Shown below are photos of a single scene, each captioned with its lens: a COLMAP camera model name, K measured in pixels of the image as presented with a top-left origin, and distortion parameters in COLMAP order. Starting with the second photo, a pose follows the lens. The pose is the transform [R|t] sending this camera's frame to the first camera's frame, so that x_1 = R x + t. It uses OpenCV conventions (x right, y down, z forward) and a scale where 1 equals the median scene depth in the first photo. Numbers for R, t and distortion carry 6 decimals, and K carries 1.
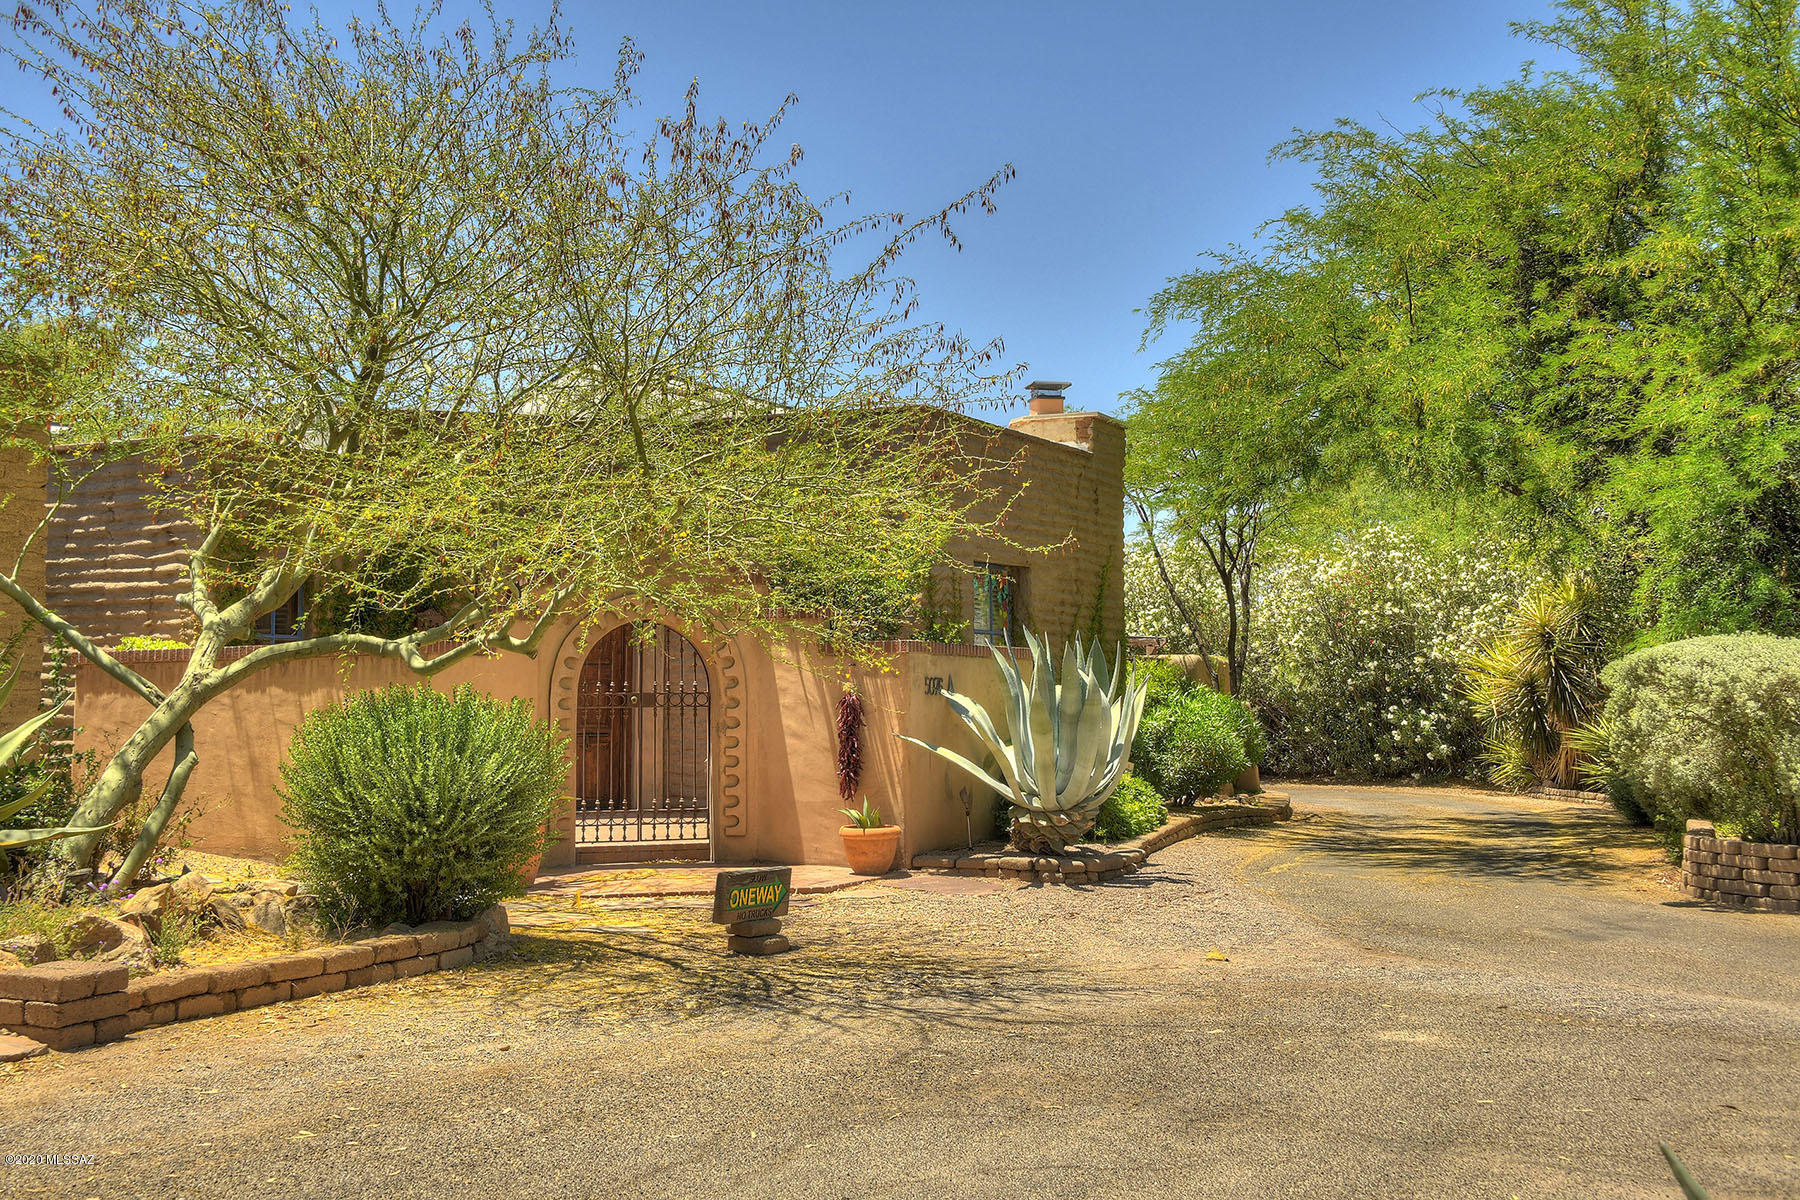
lens RADIAL K [[2137.2, 0, 900.0], [0, 2137.2, 600.0], [0, 0, 1]] dist [0.005952, 0.000787]
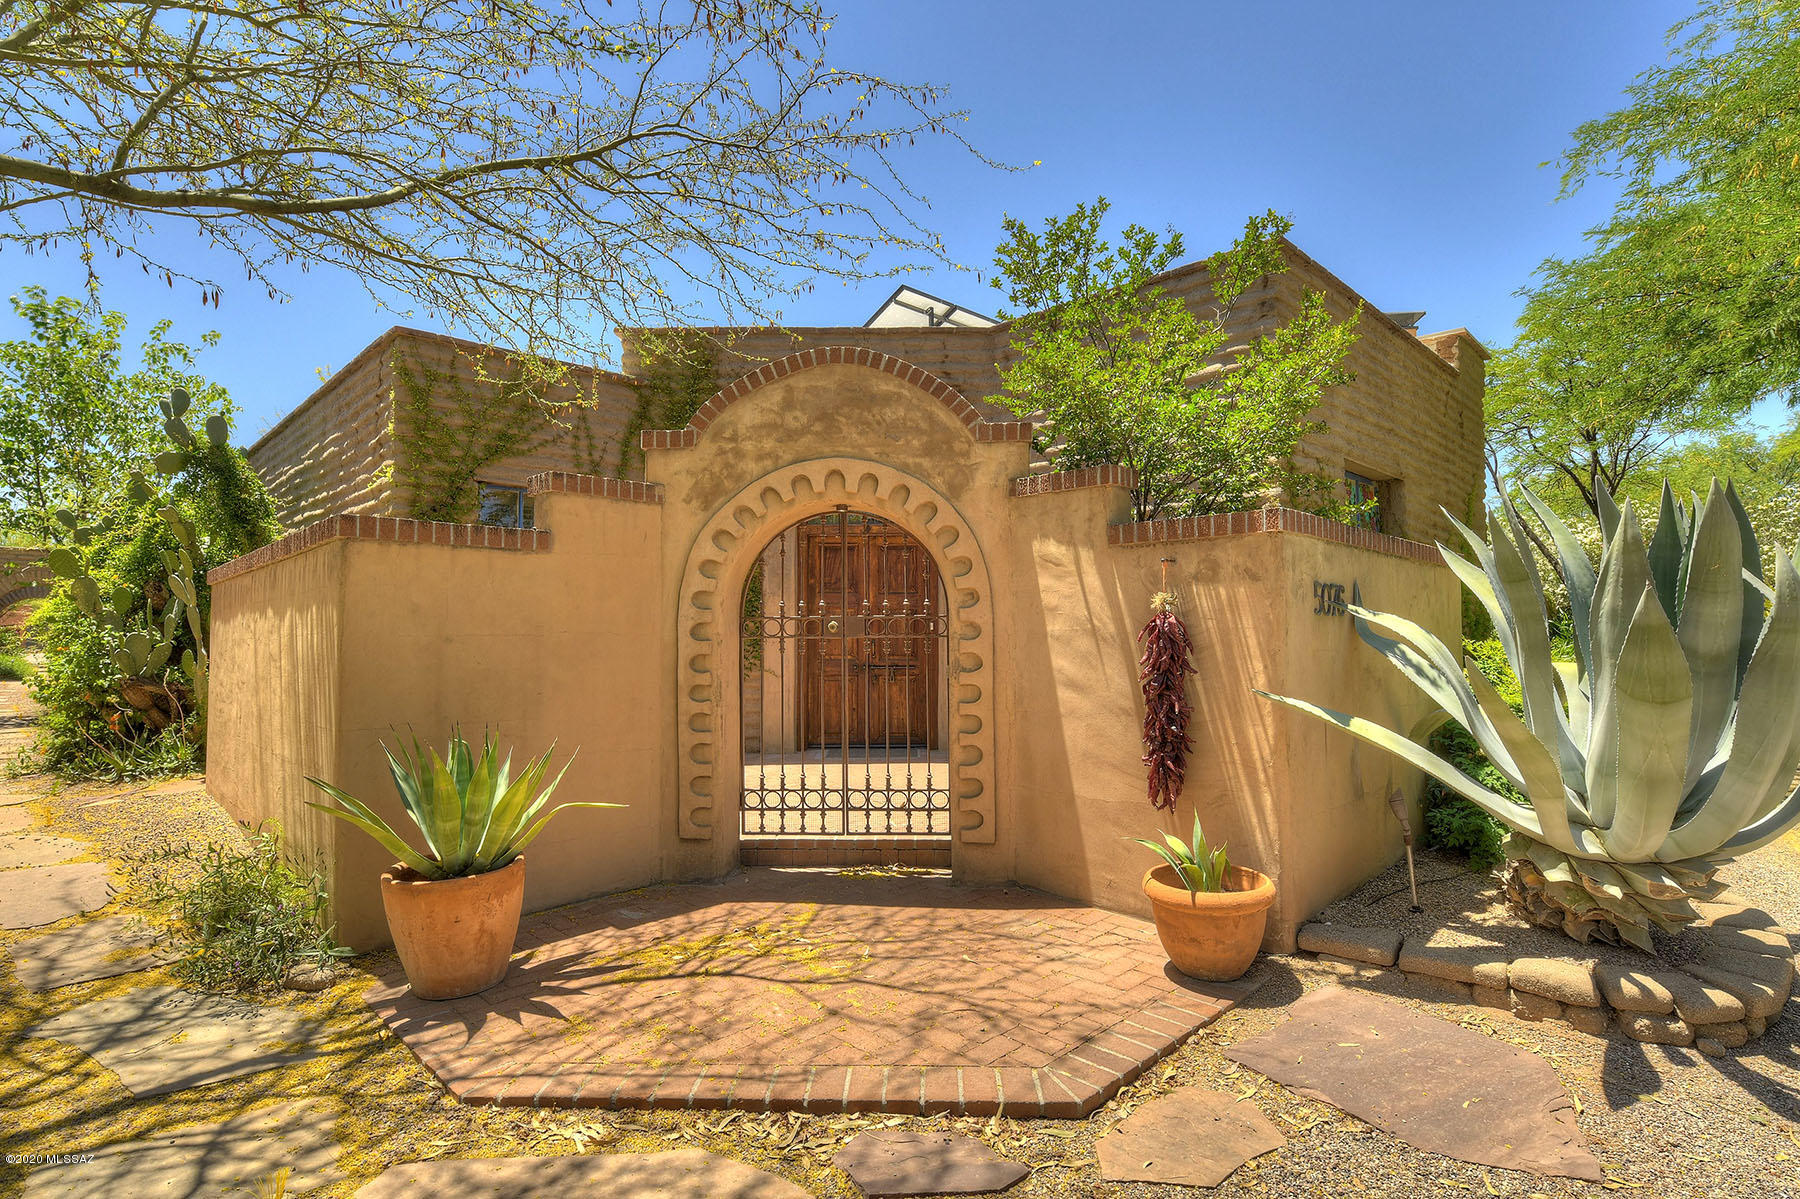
lens RADIAL K [[770.0, 0, 900.0], [0, 770.0, 599.5], [0, 0, 1]] dist [-0.013107, 0.000103]
pose [[0.917928, -0.018867, -0.396299, -0.007510], [0.018542, 0.999817, -0.004652, 0.039600], [0.396314, -0.003078, 0.918110, 0.784236]]
